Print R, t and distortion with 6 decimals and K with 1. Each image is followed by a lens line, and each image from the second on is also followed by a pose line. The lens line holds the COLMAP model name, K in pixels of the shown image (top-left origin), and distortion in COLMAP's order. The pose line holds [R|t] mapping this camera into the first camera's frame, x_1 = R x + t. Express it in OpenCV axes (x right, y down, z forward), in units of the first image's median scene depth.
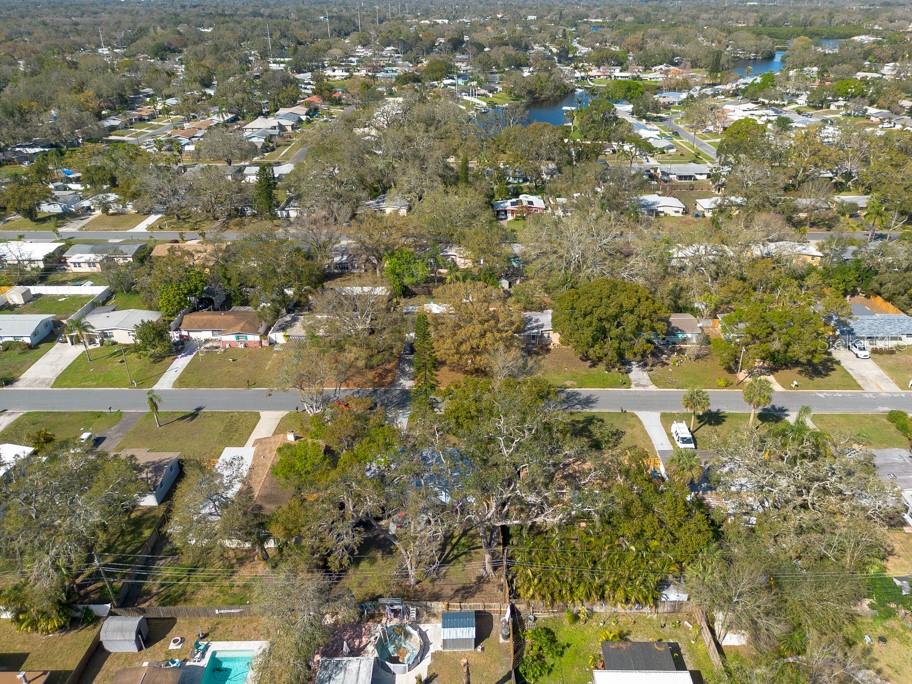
lens RADIAL K [[648.9, 0, 452.3], [0, 648.9, 346.6], [0, 0, 1]] dist [0.039308, -0.003520]
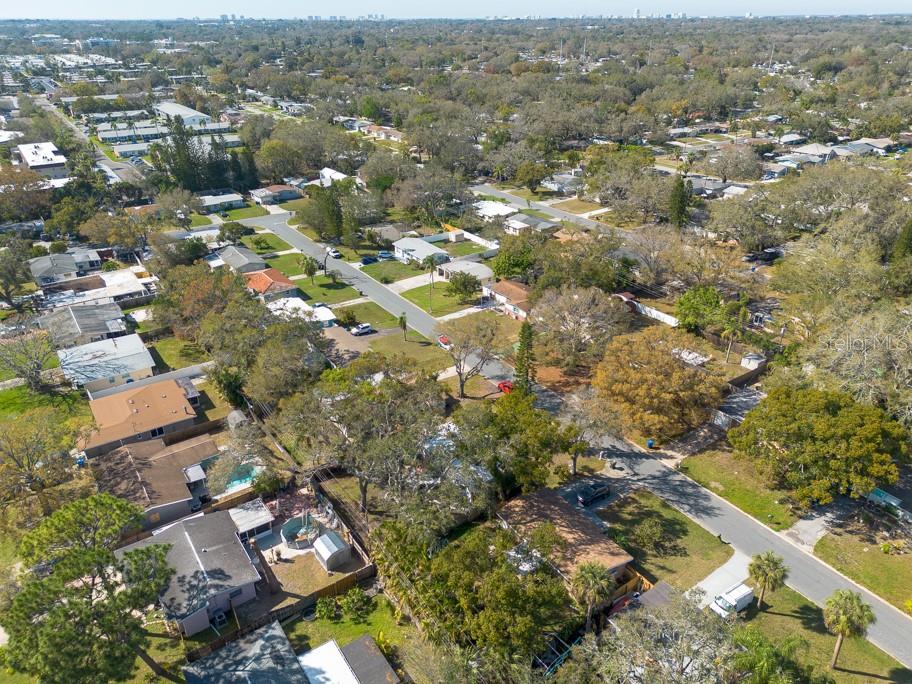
lens RADIAL K [[648.9, 0, 452.3], [0, 648.9, 346.6], [0, 0, 1]] dist [0.039308, -0.003520]
pose [[0.579697, 0.372603, -0.724651, 0.388777], [-0.388912, 0.908011, 0.155767, -0.075153], [0.716030, 0.191528, 0.671281, 0.139348]]
